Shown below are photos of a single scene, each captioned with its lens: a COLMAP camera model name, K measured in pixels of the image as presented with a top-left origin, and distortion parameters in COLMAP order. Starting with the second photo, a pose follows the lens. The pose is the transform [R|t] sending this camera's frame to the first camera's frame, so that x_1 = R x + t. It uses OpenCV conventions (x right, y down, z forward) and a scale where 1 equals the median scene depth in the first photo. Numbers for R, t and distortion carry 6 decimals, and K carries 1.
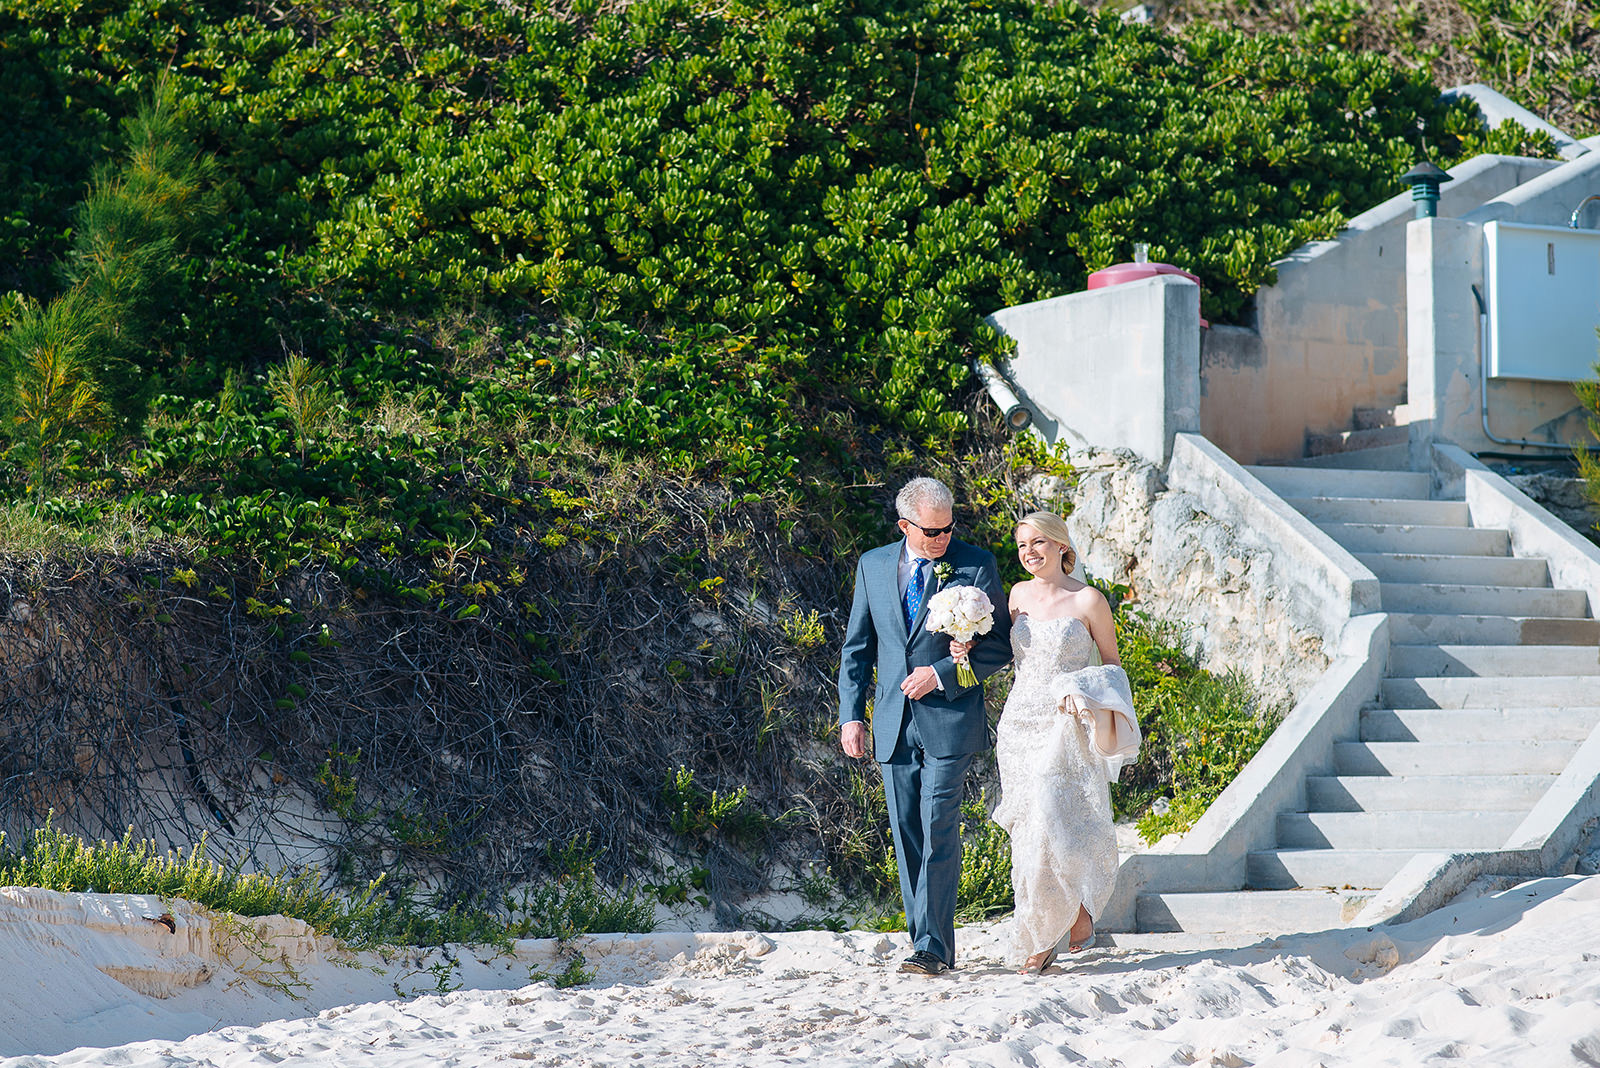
lens RADIAL K [[4450.0, 0, 753.7], [0, 4450.0, 532.3], [0, 0, 1]] dist [0.066516, 0.267336]
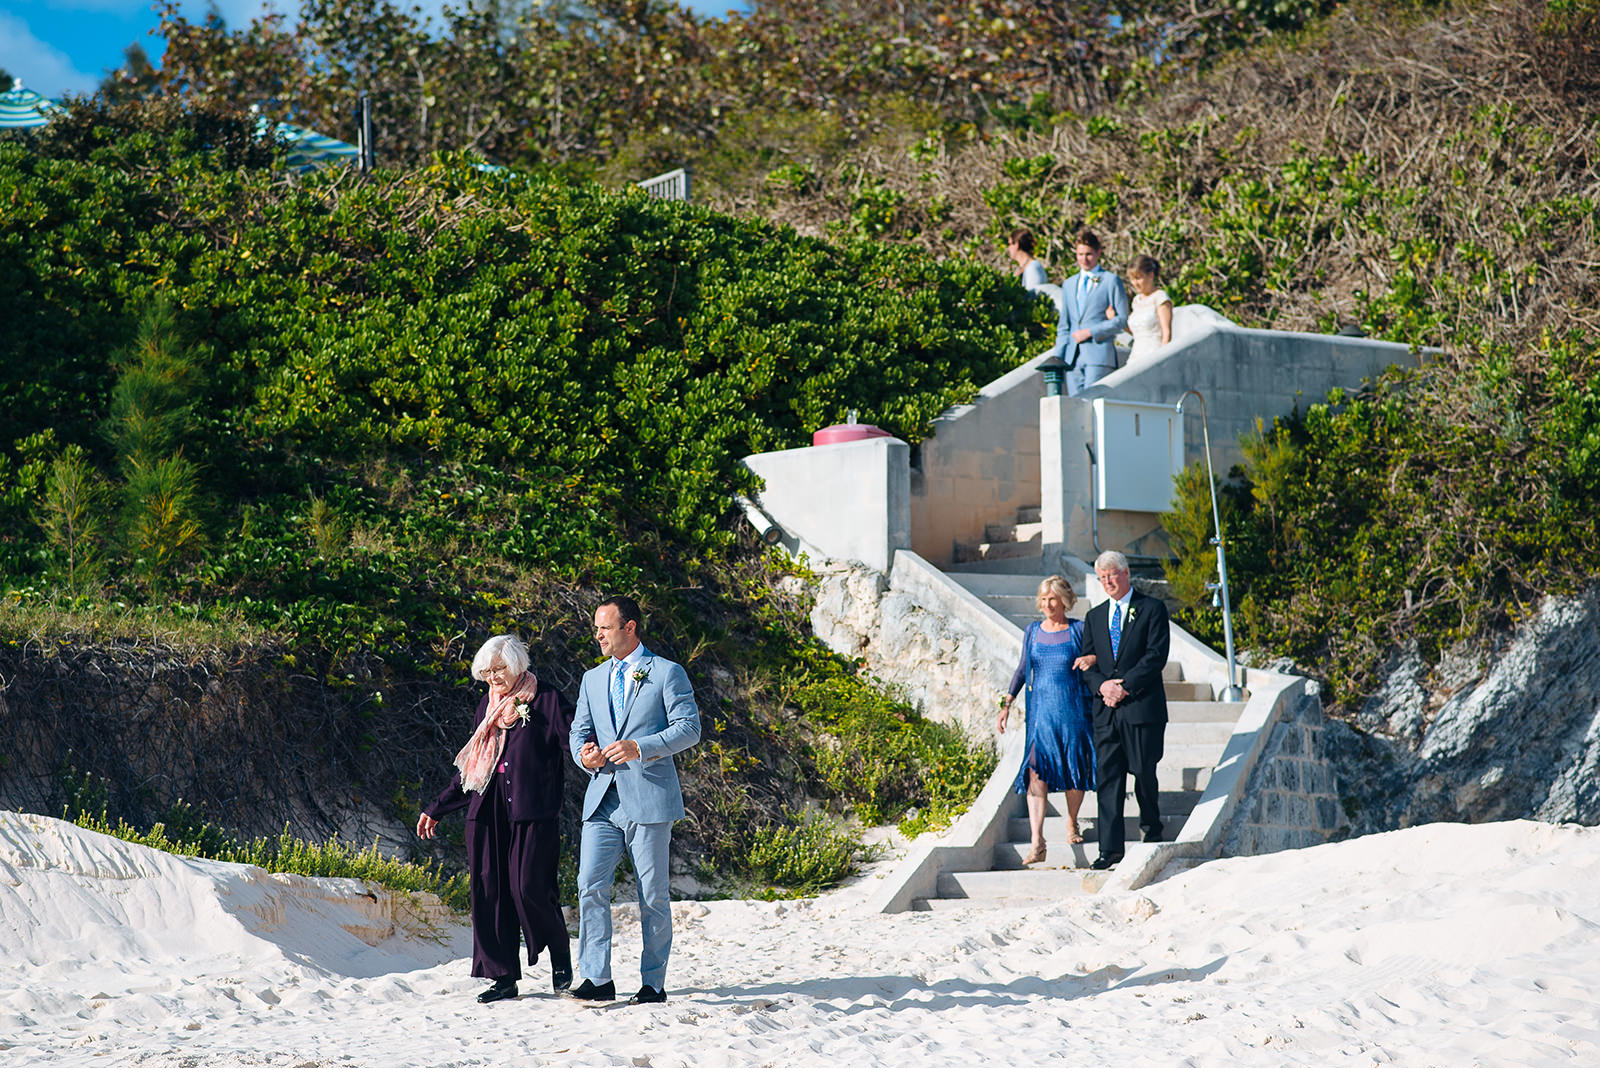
lens RADIAL K [[4450.0, 0, 753.7], [0, 4450.0, 532.3], [0, 0, 1]] dist [0.066516, 0.267336]
pose [[0.981875, 0.004480, 0.189475, -0.203997], [-0.004340, 0.999990, -0.001156, -0.024464], [-0.189478, 0.000312, 0.981885, -0.356686]]
